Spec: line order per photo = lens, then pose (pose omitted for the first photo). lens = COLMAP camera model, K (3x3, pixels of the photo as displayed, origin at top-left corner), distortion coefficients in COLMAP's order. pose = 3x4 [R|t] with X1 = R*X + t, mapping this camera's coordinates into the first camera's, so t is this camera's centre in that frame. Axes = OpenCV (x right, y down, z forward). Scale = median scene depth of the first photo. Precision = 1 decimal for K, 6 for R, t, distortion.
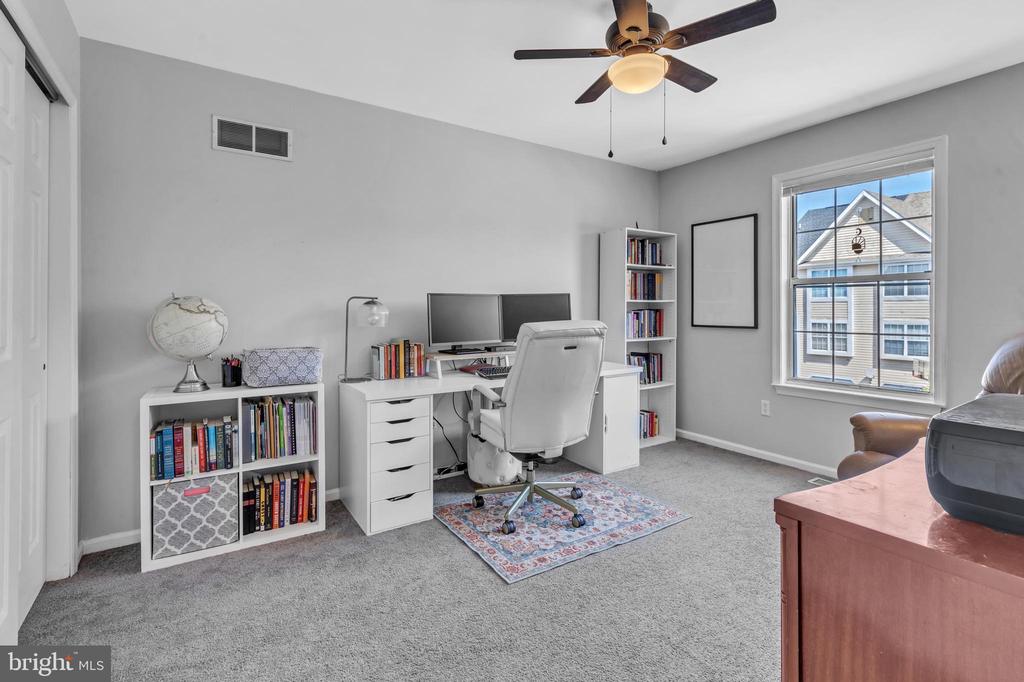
lens RADIAL K [[476.9, 0, 514.2], [0, 476.9, 308.5], [0, 0, 1]] dist [-0.000891, -0.000107]
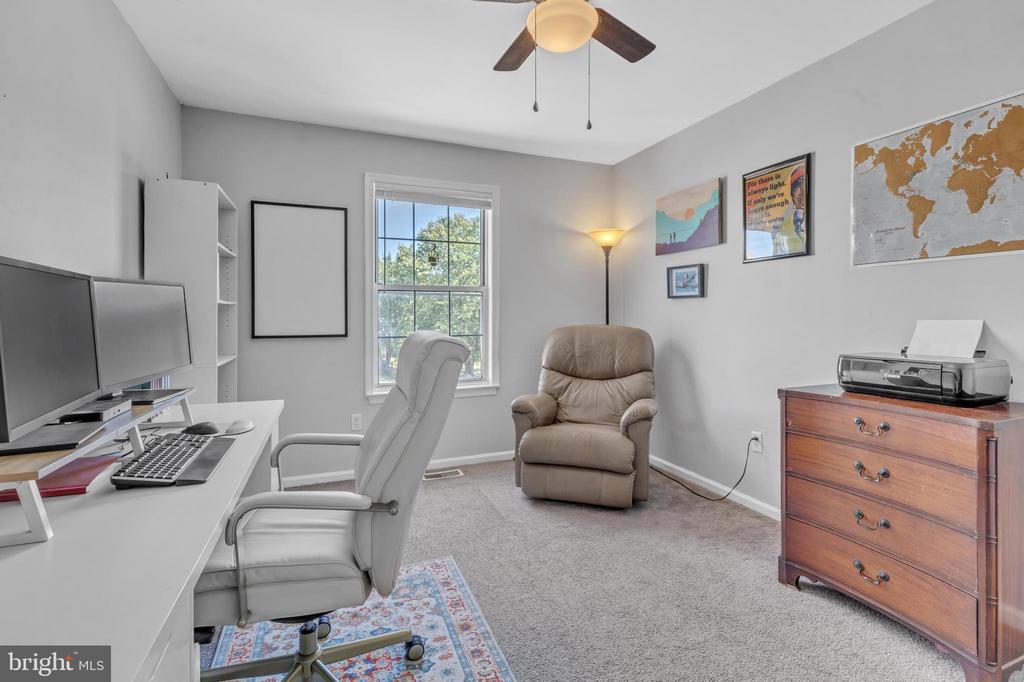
lens RADIAL K [[476.9, 0, 522.2], [0, 476.9, 319.2], [0, 0, 1]] dist [-0.000891, -0.000107]
pose [[0.192452, -0.006127, 0.981287, -0.405359], [0.001539, 0.999981, 0.005942, 0.006196], [-0.981305, 0.000367, 0.192458, 0.659208]]
